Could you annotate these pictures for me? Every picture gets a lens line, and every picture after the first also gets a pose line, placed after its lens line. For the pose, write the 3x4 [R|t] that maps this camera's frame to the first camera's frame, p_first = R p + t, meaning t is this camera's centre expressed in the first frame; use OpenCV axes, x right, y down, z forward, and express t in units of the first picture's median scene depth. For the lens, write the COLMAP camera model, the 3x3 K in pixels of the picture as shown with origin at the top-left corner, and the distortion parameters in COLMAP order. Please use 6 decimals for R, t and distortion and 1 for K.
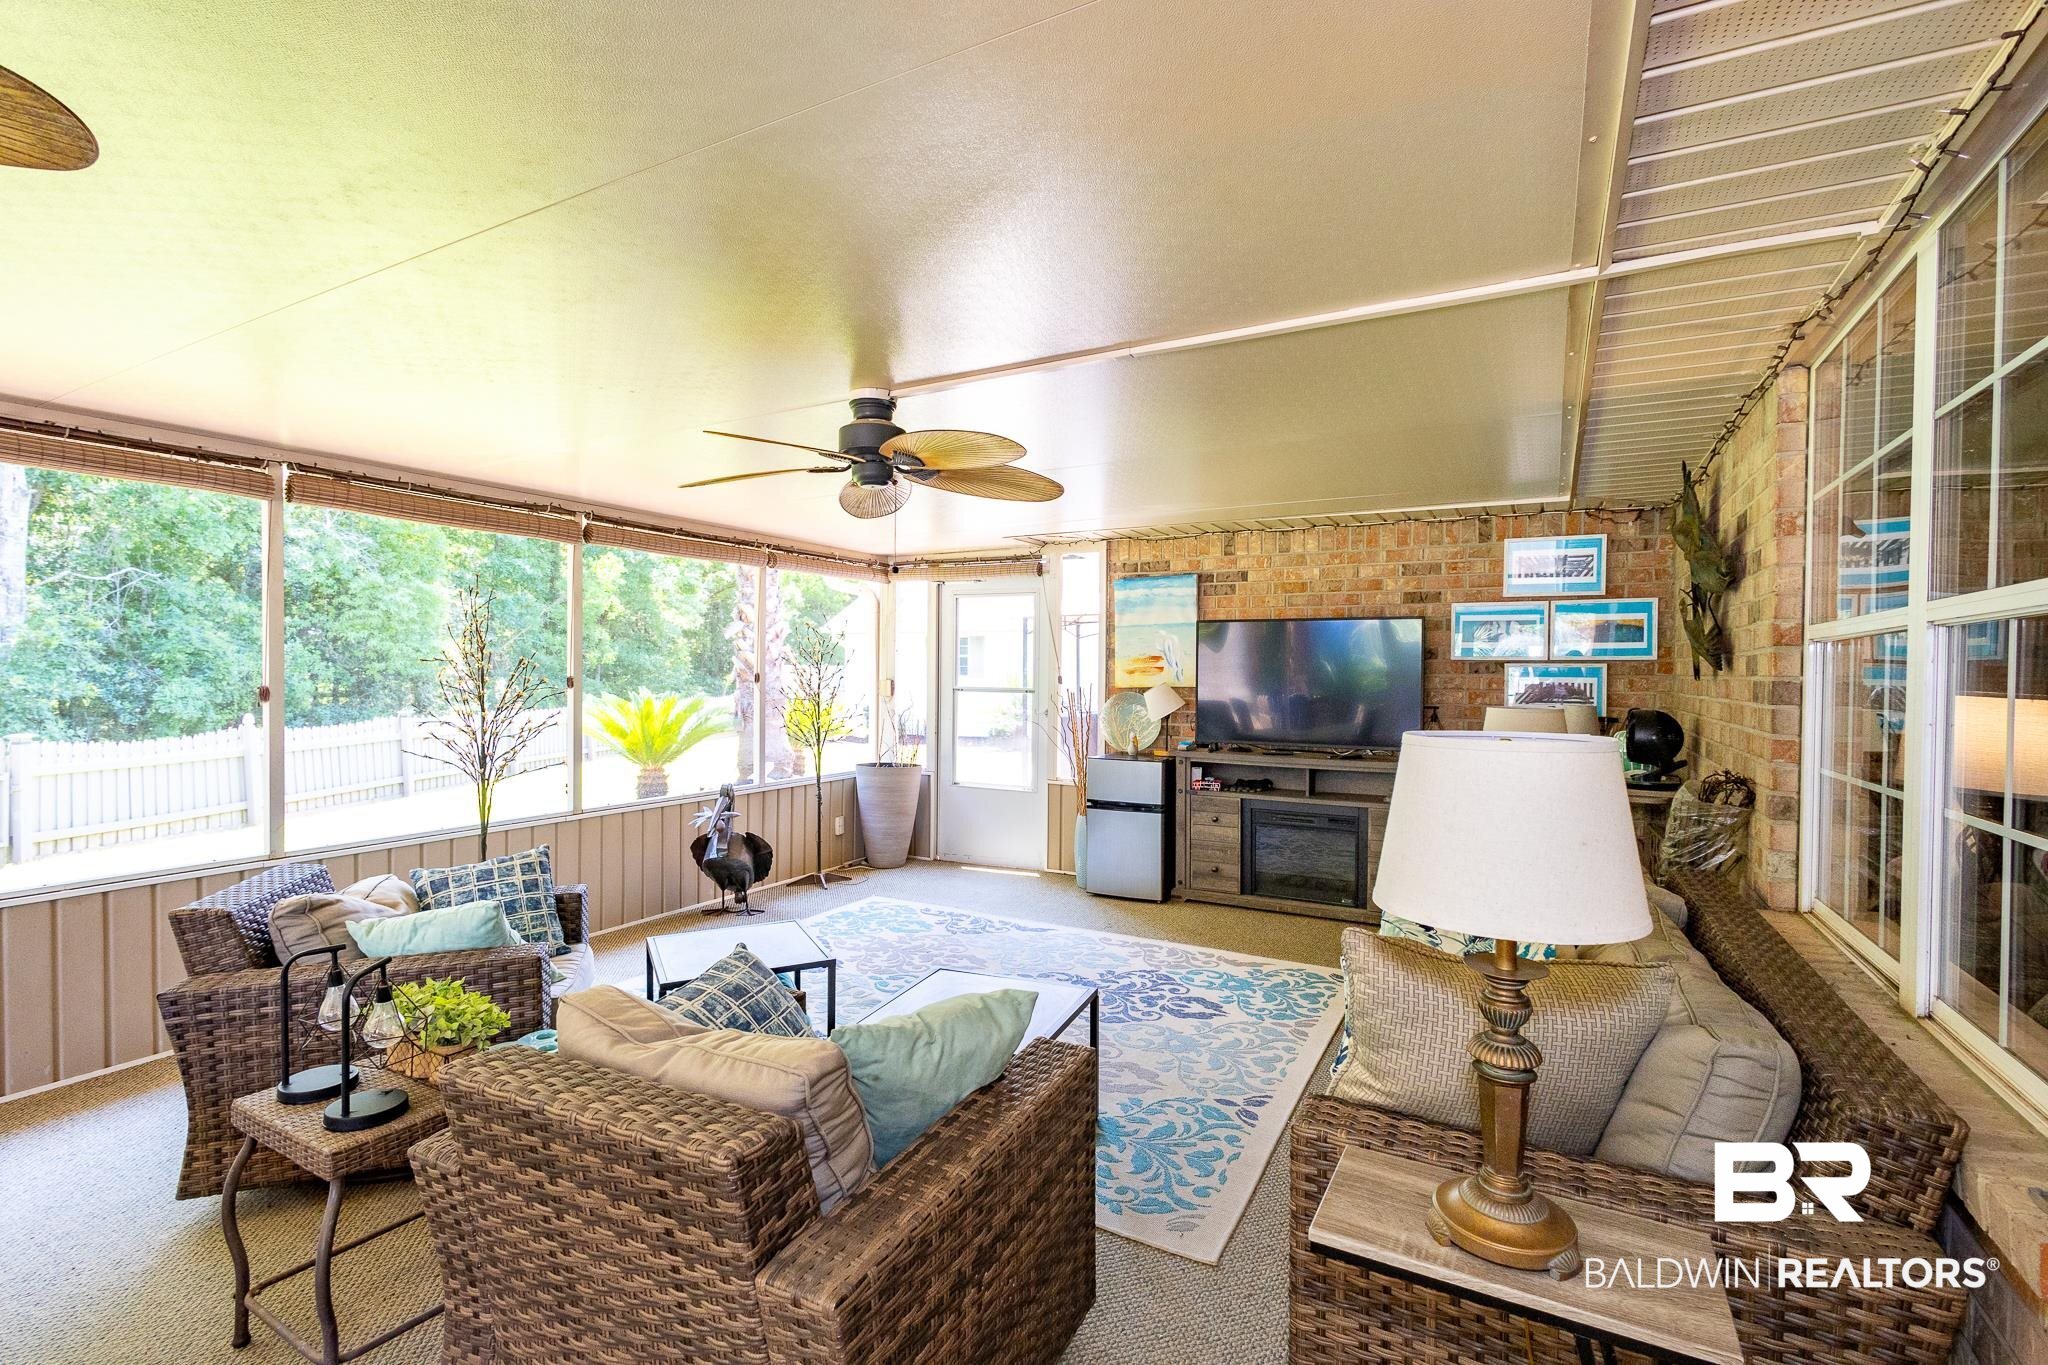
lens RADIAL K [[945.4, 0, 1022.0], [0, 945.4, 686.4], [0, 0, 1]] dist [0.010775, -0.001073]
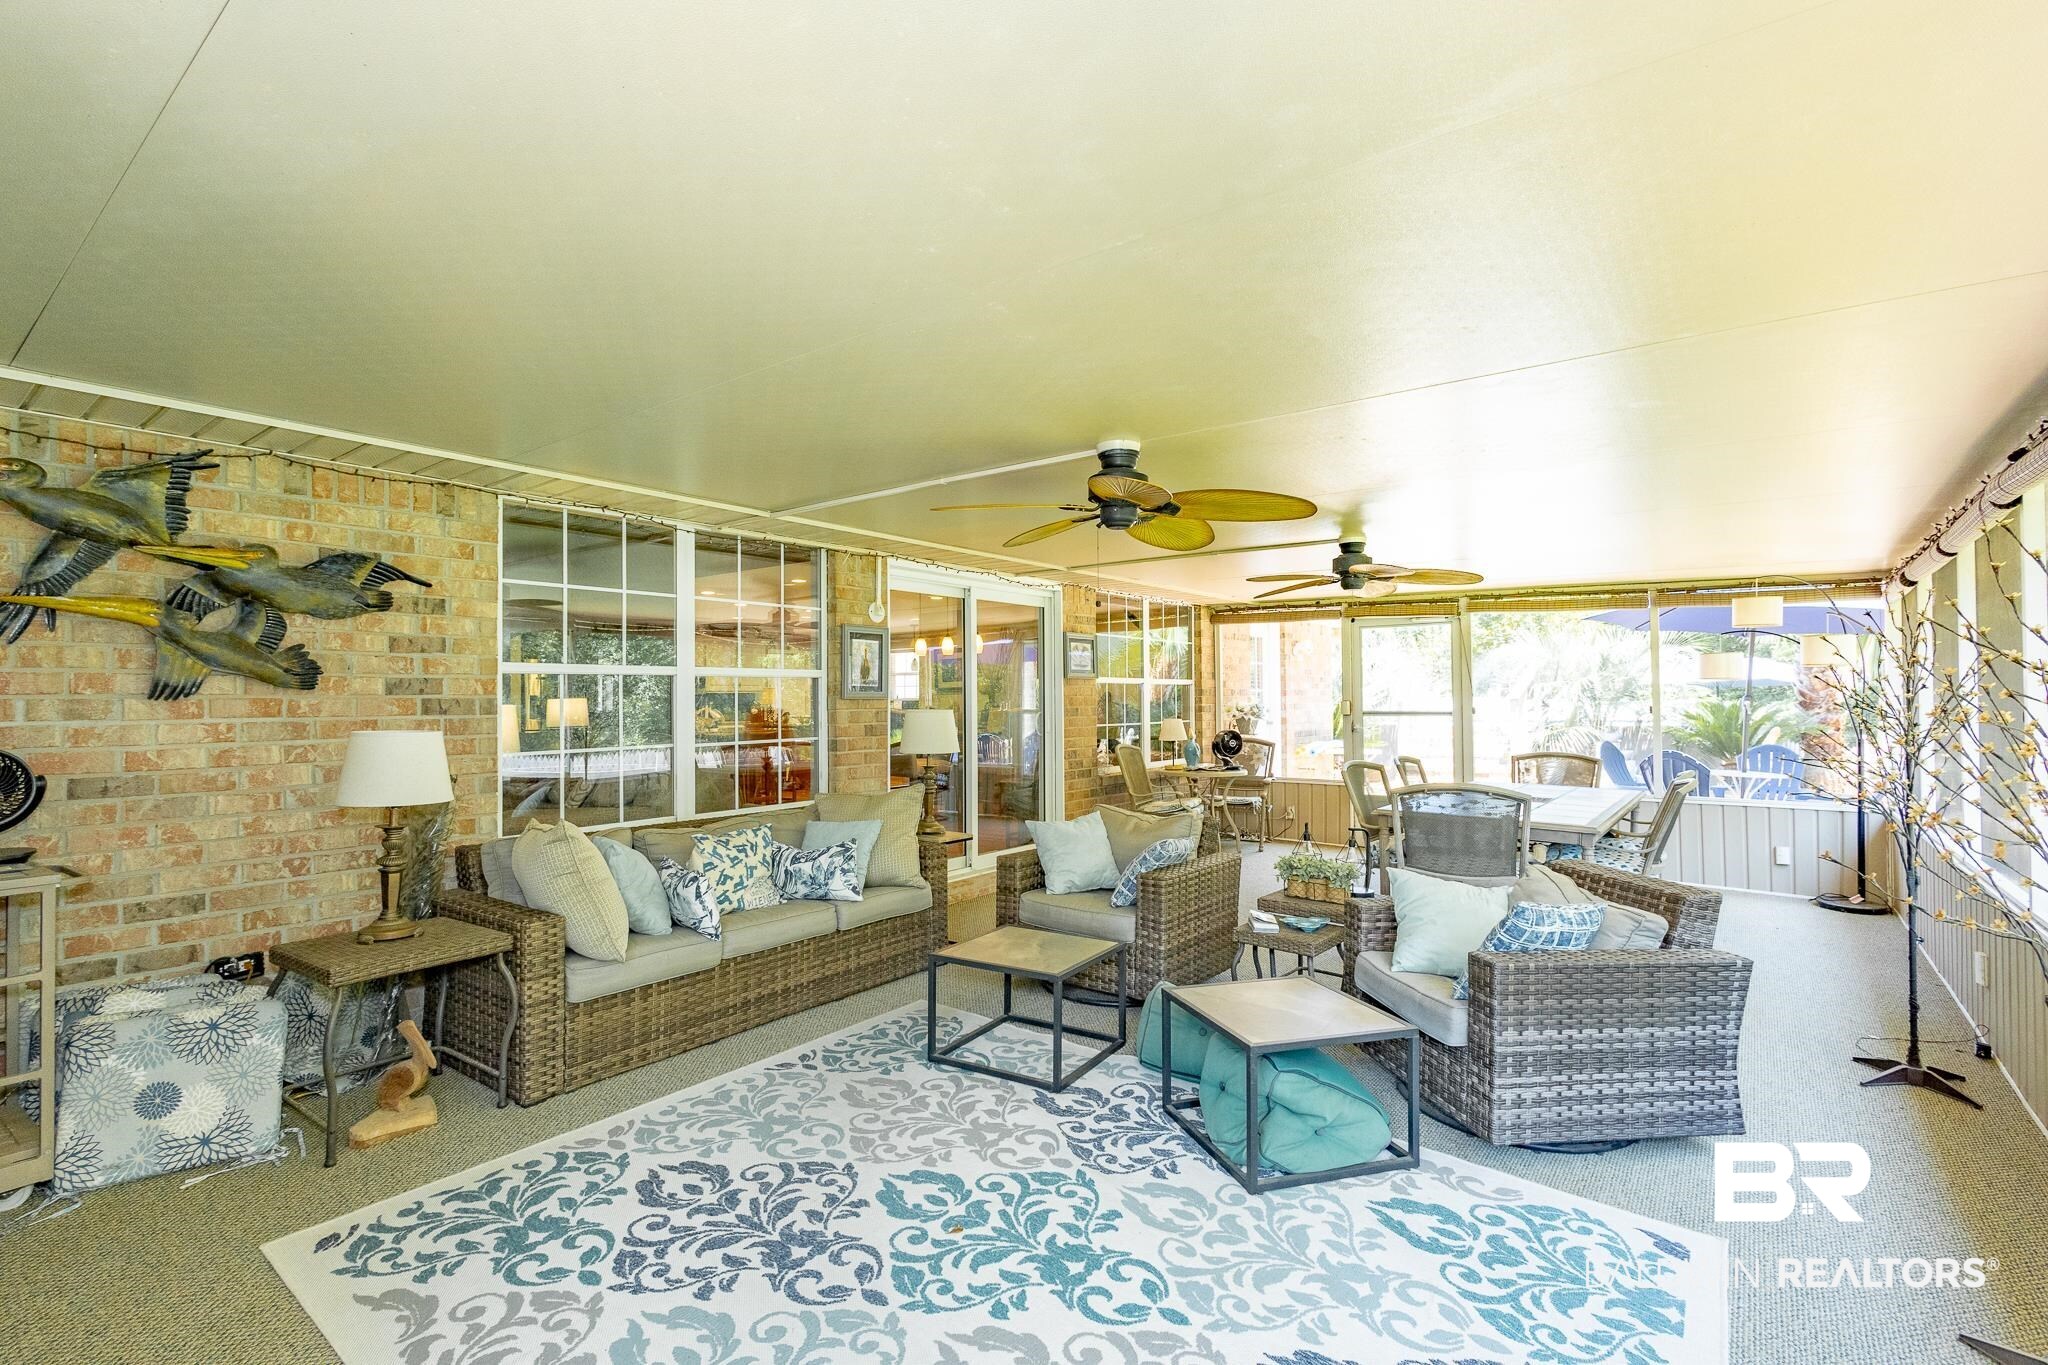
lens RADIAL K [[945.4, 0, 1026.9], [0, 945.4, 685.8], [0, 0, 1]] dist [0.010775, -0.001073]
pose [[-0.989868, 0.002677, 0.141967, -0.116595], [0.003305, 0.999986, 0.004184, -0.014268], [-0.141954, 0.004611, -0.989862, 1.176427]]
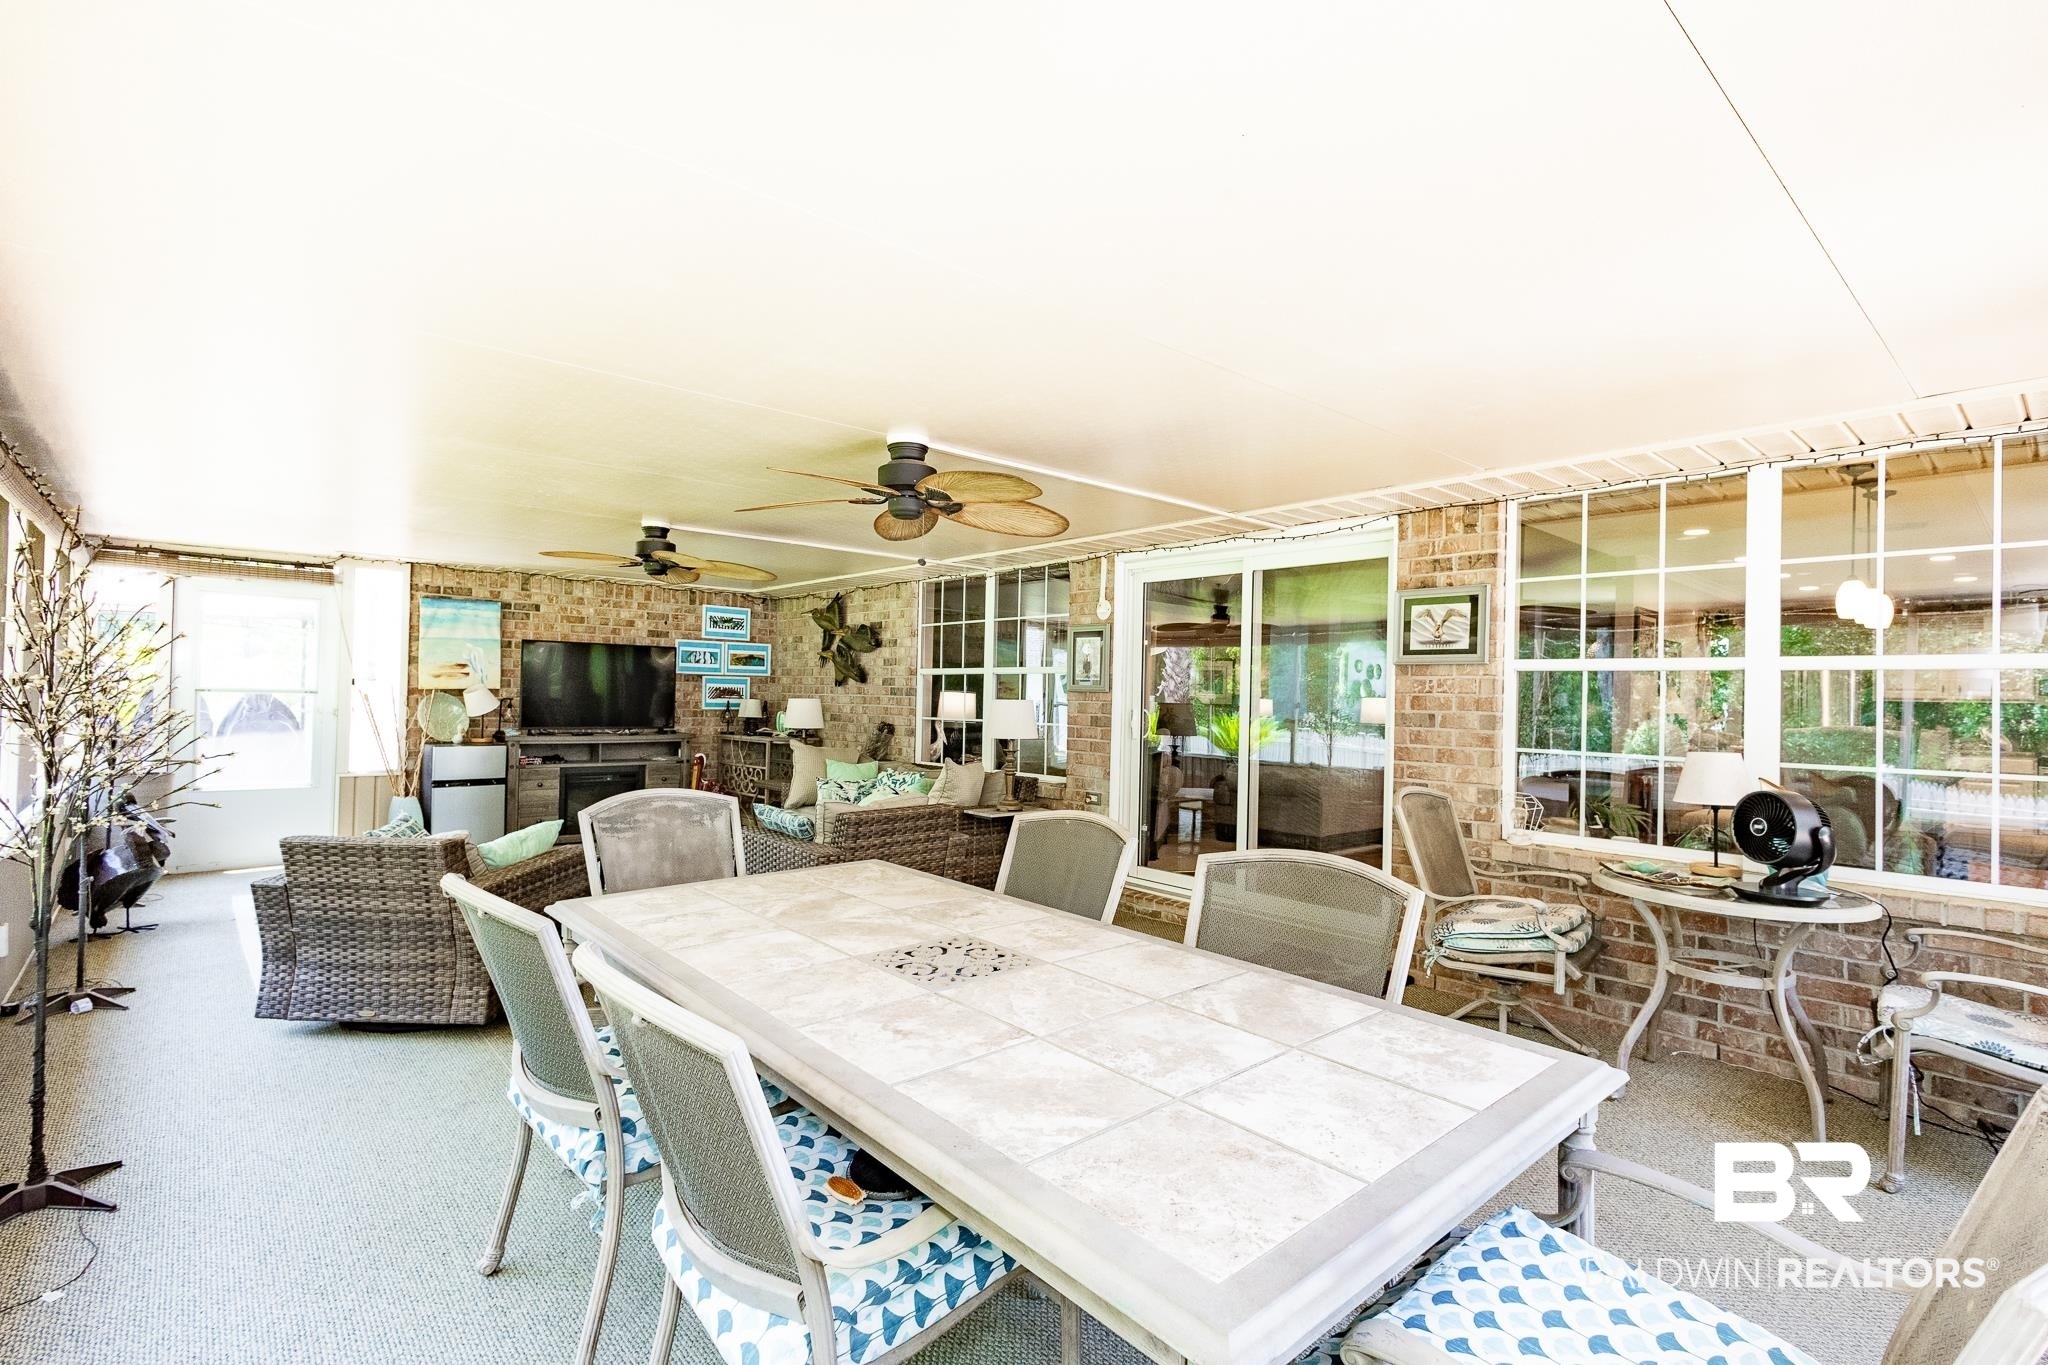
lens RADIAL K [[945.4, 0, 1029.4], [0, 945.4, 684.1], [0, 0, 1]] dist [0.010775, -0.001073]
pose [[0.344122, 0.011534, 0.938854, -0.885314], [-0.002650, 0.999932, -0.011313, 0.008077], [-0.938921, 0.001405, 0.344129, -0.152156]]
